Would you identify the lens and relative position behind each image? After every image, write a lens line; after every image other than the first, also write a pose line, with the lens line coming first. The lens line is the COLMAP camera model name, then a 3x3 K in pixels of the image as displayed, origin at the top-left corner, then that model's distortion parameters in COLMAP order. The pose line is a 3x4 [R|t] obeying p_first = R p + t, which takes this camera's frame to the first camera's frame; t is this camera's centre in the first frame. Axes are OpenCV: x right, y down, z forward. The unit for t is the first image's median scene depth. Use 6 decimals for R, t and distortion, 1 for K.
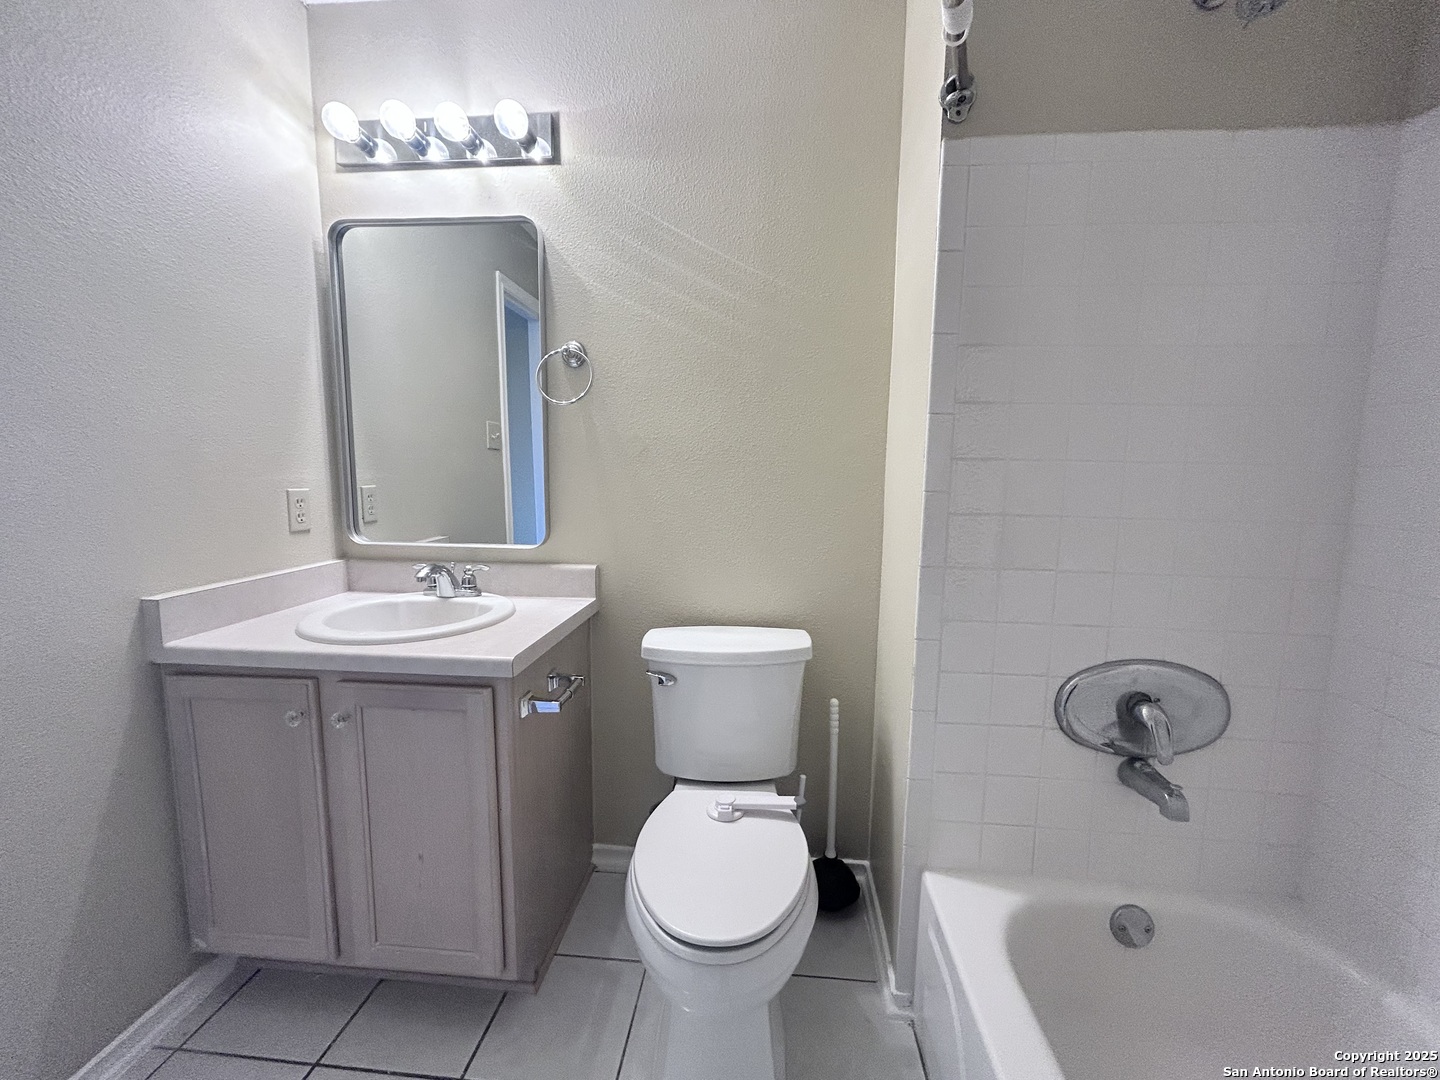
lens RADIAL K [[580.4, 0, 718.9], [0, 580.4, 536.8], [0, 0, 1]] dist [-0.003941, 0.000252]
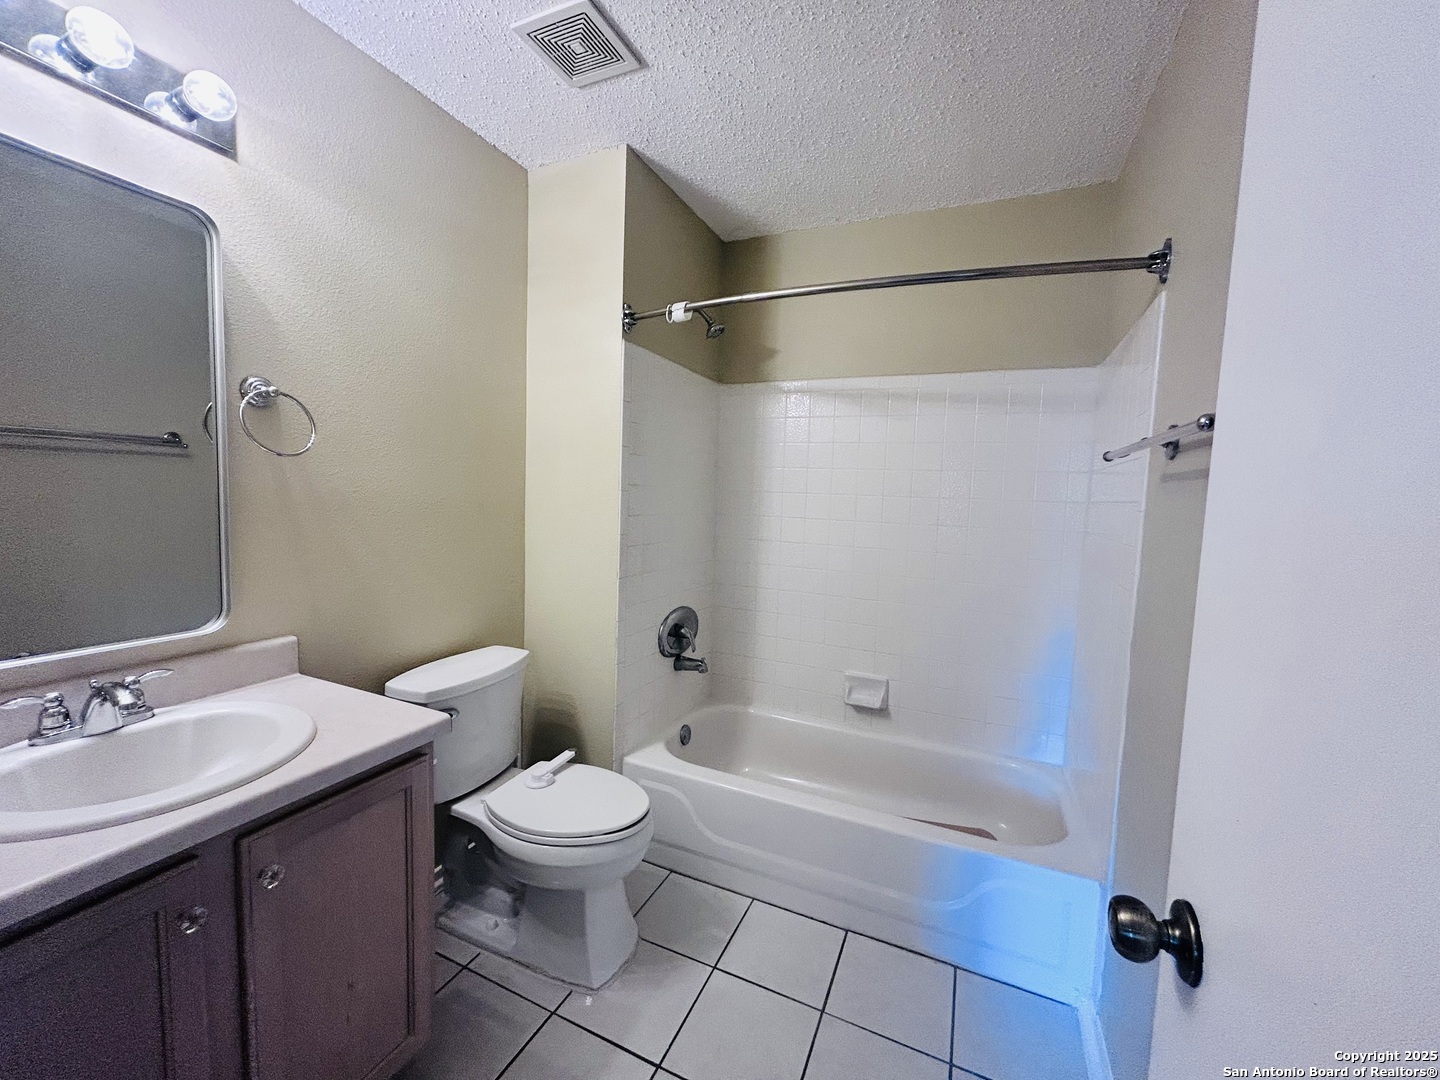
lens RADIAL K [[580.4, 0, 717.1], [0, 580.4, 540.8], [0, 0, 1]] dist [-0.003941, 0.000252]
pose [[0.316877, -0.071899, 0.945737, -1.122832], [0.086793, 0.995137, 0.046573, -0.107249], [-0.944487, 0.067326, 0.321577, 0.162432]]
